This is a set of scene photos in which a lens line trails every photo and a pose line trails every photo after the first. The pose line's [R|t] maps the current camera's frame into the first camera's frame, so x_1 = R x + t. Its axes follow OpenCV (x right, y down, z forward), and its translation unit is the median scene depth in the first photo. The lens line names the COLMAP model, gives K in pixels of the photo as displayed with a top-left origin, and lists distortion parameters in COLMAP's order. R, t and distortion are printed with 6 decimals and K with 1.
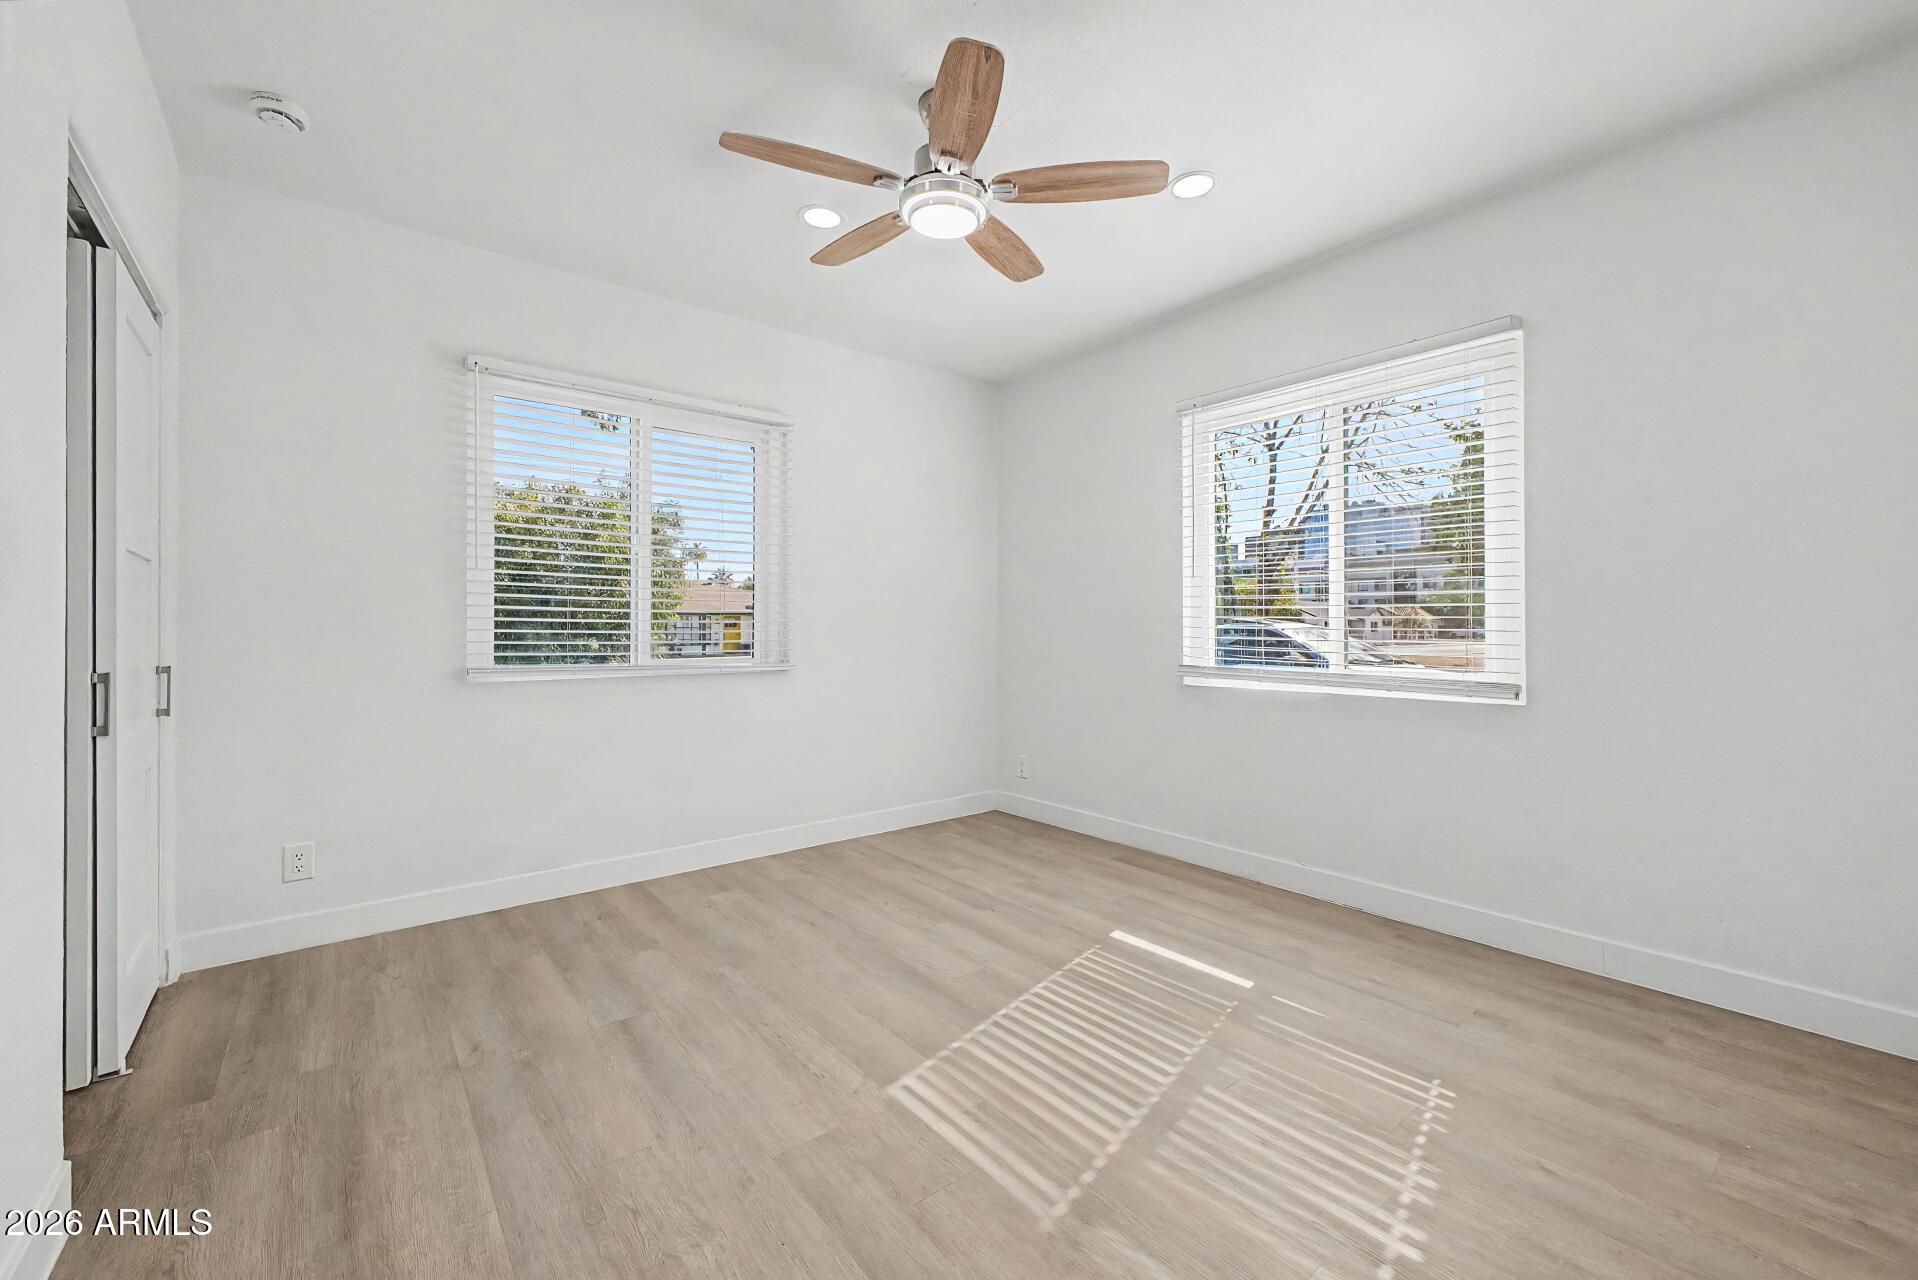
lens RADIAL K [[767.3, 0, 965.5], [0, 767.3, 627.5], [0, 0, 1]] dist [0.017271, -0.001491]
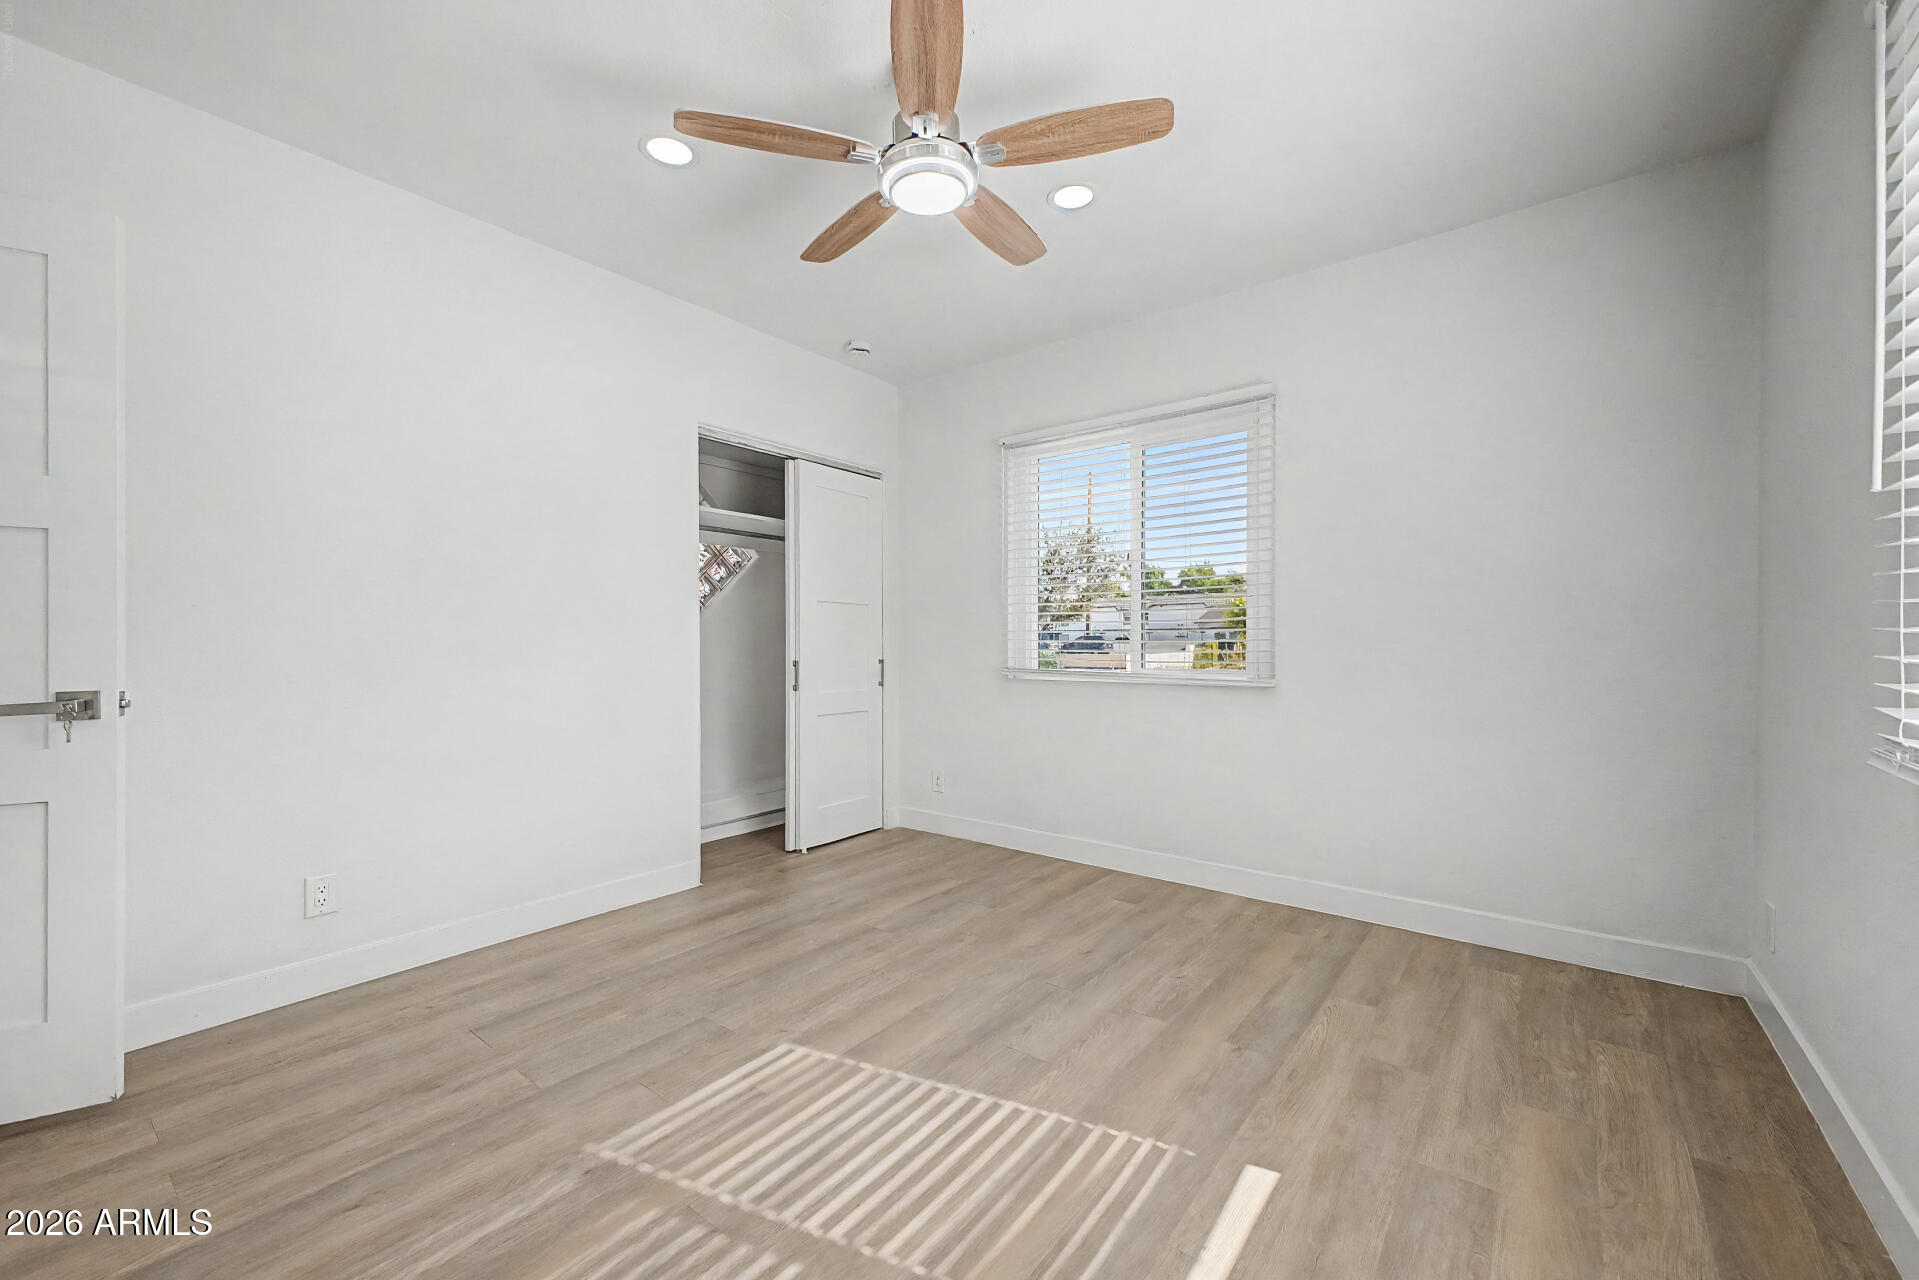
lens RADIAL K [[767.7, 0, 965.0], [0, 767.7, 646.8], [0, 0, 1]] dist [0.017271, -0.001491]
pose [[0.227422, 0.008413, -0.973760, 0.801803], [0.005253, 0.999938, 0.009866, 0.002464], [0.973782, -0.007359, 0.227363, 0.754889]]
